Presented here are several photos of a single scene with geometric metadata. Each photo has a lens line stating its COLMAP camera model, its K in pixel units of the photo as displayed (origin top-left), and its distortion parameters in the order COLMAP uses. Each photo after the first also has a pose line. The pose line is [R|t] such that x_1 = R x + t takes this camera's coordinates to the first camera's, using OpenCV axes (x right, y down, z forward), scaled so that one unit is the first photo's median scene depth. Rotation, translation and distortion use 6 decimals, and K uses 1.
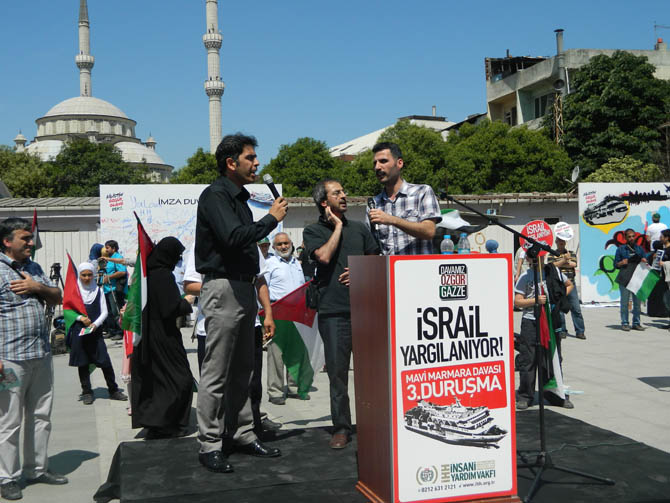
lens RADIAL K [[799.6, 0, 335.0], [0, 799.6, 251.5], [0, 0, 1]] dist [0.146343, -0.002482]
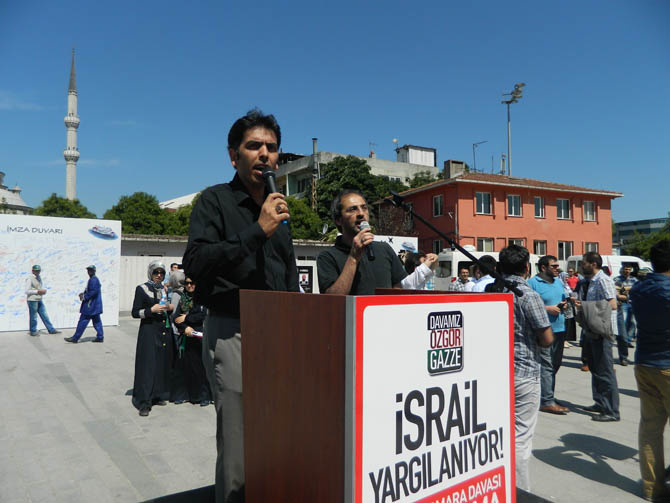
lens RADIAL K [[520.6, 0, 335.0], [0, 520.6, 251.5], [0, 0, 1]] dist [0.011244, 0.000114]
pose [[0.946443, 0.040364, 0.320336, -0.051602], [-0.024851, 0.998318, -0.052370, -0.005849], [-0.321912, 0.041604, 0.945855, 0.662158]]
